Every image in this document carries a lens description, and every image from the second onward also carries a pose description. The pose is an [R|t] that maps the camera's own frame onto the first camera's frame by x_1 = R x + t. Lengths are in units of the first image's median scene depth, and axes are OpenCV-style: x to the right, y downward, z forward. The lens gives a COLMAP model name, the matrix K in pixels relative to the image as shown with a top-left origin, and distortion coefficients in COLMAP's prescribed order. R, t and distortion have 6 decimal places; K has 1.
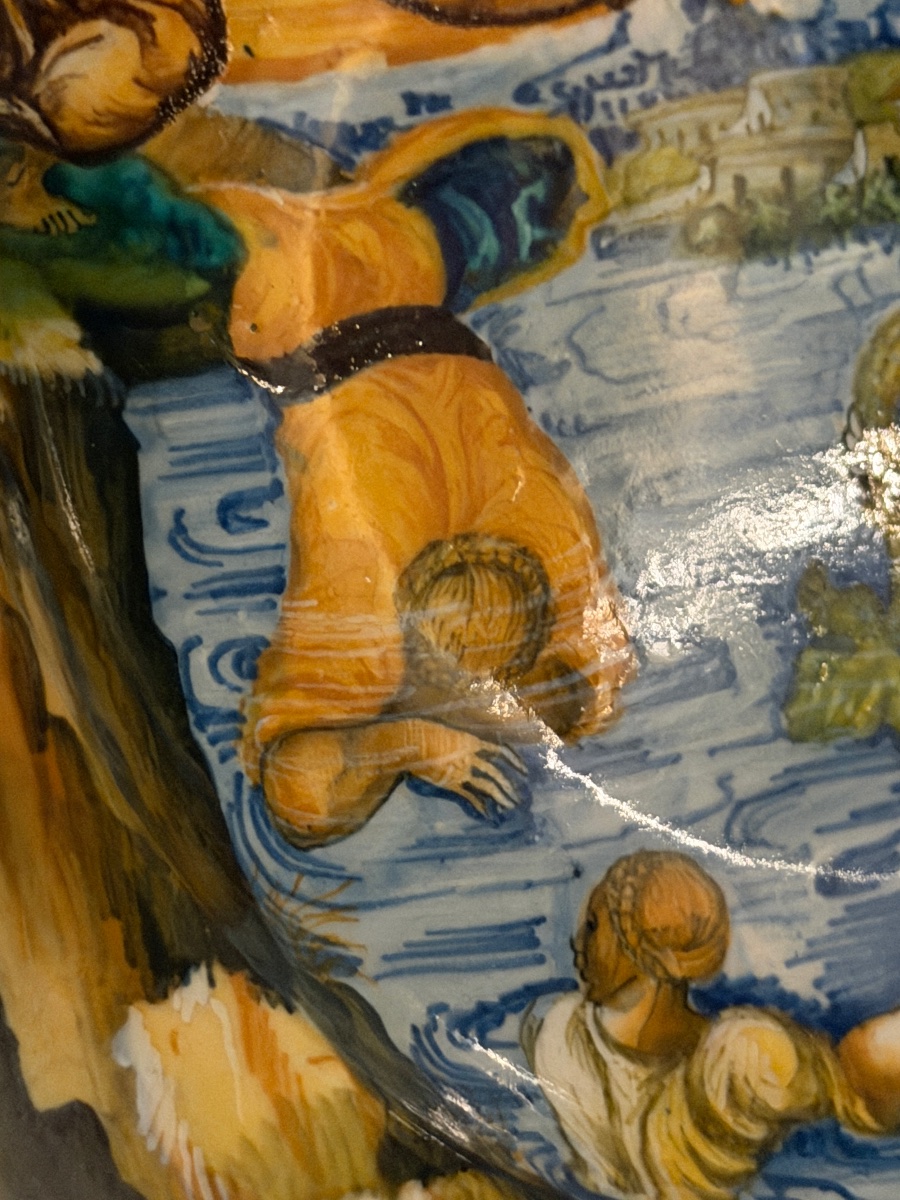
lens RADIAL K [[3777.4, 0, 447.8], [0, 3777.4, 602.0], [0, 0, 1]] dist [0.133993, 0.000000]
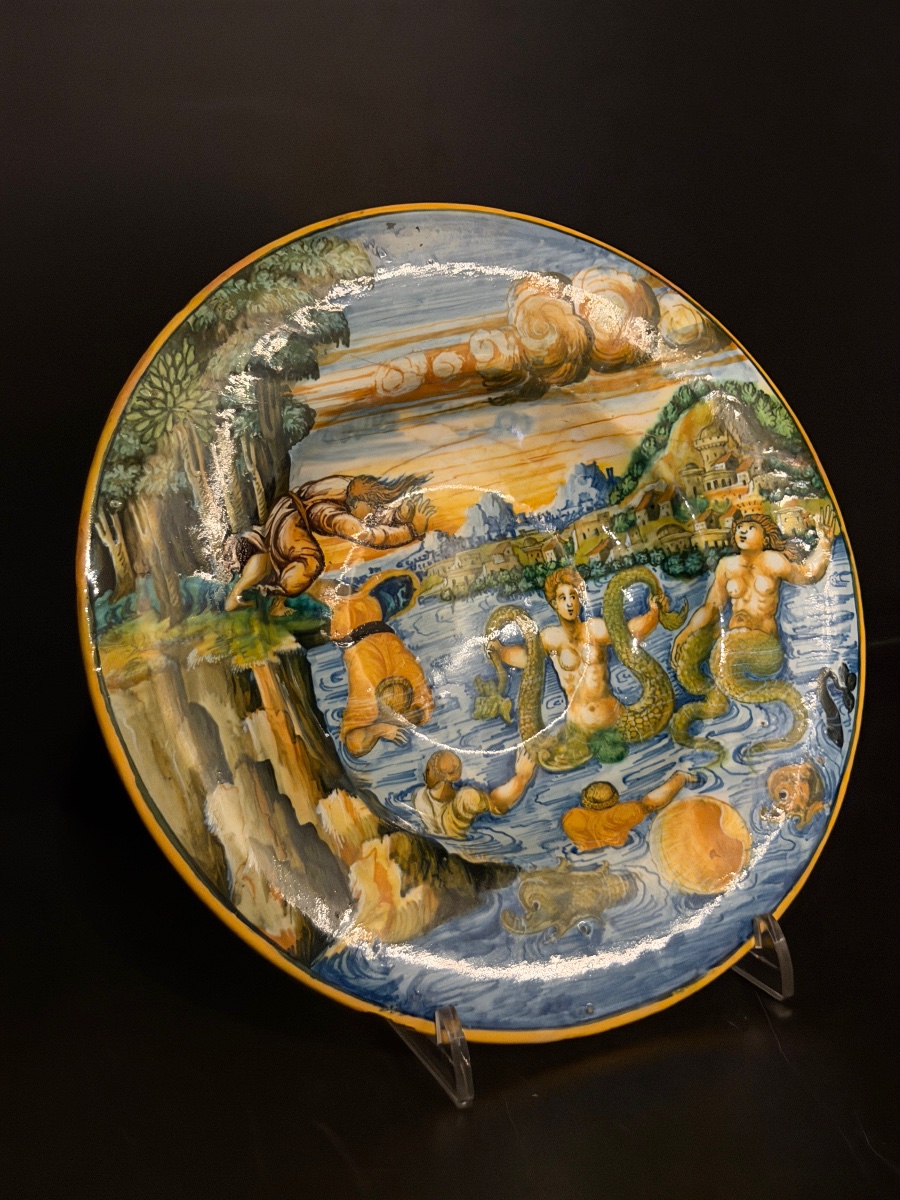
lens RADIAL K [[1672.3, 0, 453.6], [0, 1672.3, 595.4], [0, 0, 1]] dist [0.130884, 0.000000]
pose [[0.997507, -0.068823, 0.015581, 0.050983], [0.068635, 0.997565, 0.012346, -0.125866], [-0.016393, -0.011245, 0.999802, -0.832333]]
